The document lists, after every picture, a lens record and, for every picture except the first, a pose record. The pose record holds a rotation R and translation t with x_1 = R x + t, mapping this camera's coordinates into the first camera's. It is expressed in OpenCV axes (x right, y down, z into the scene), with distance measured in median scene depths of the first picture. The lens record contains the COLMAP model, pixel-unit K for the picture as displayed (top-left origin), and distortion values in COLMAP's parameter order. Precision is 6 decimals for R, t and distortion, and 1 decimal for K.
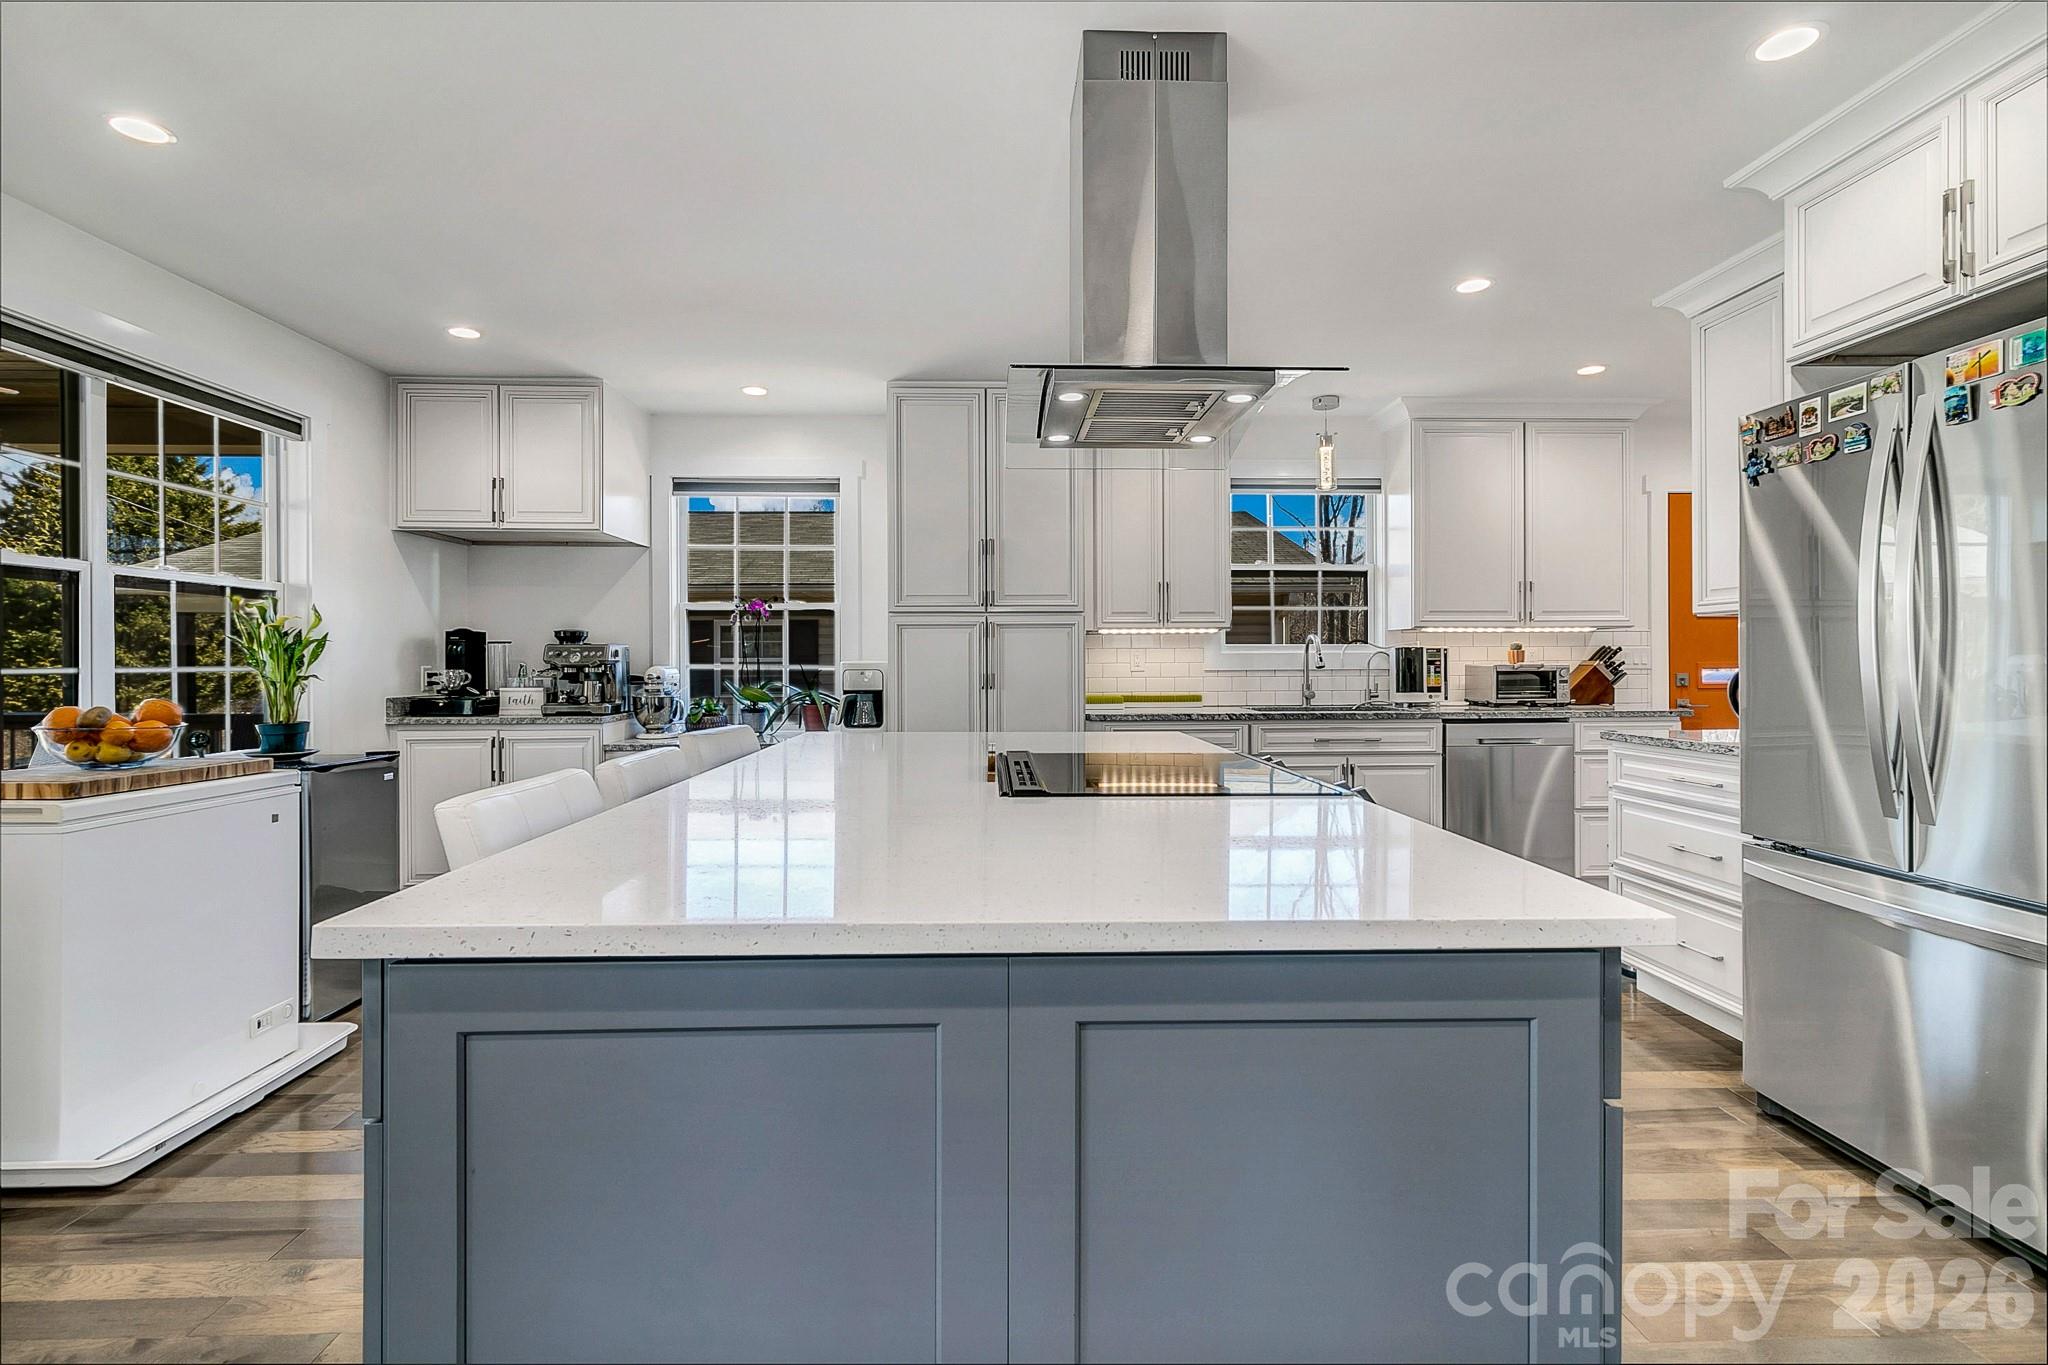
lens RADIAL K [[940.8, 0, 1027.3], [0, 940.8, 666.4], [0, 0, 1]] dist [-0.000053, 0.000357]
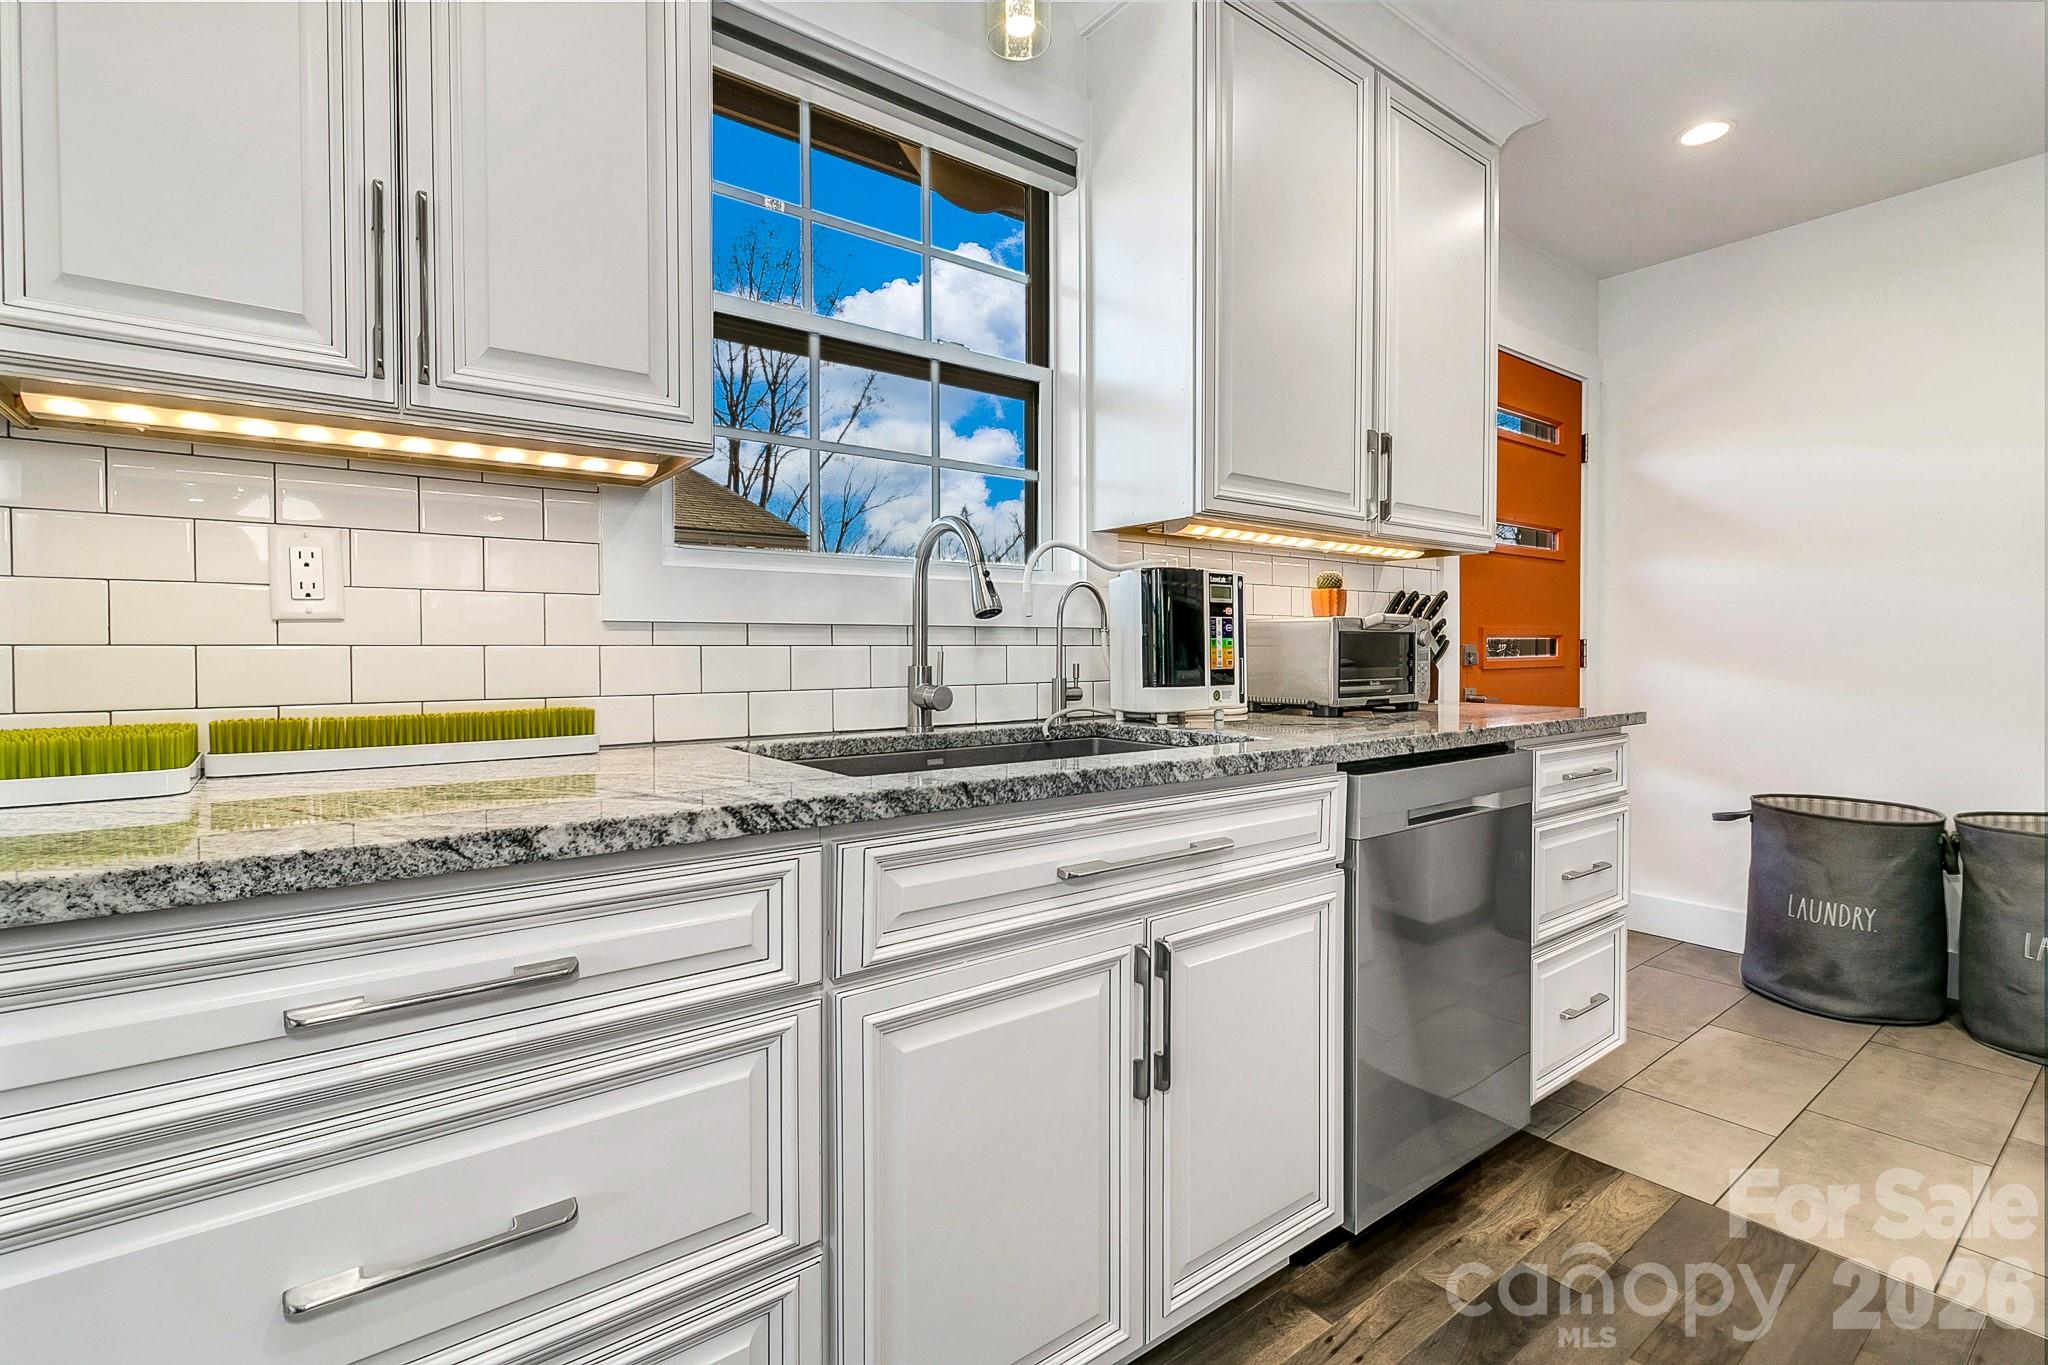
lens RADIAL K [[940.8, 0, 1016.7], [0, 940.8, 661.3], [0, 0, 1]] dist [-0.000053, 0.000357]
pose [[0.816364, -0.005347, 0.577513, 0.131705], [0.001064, 0.999969, 0.007754, 0.014582], [-0.577537, -0.005716, 0.816344, 0.724605]]
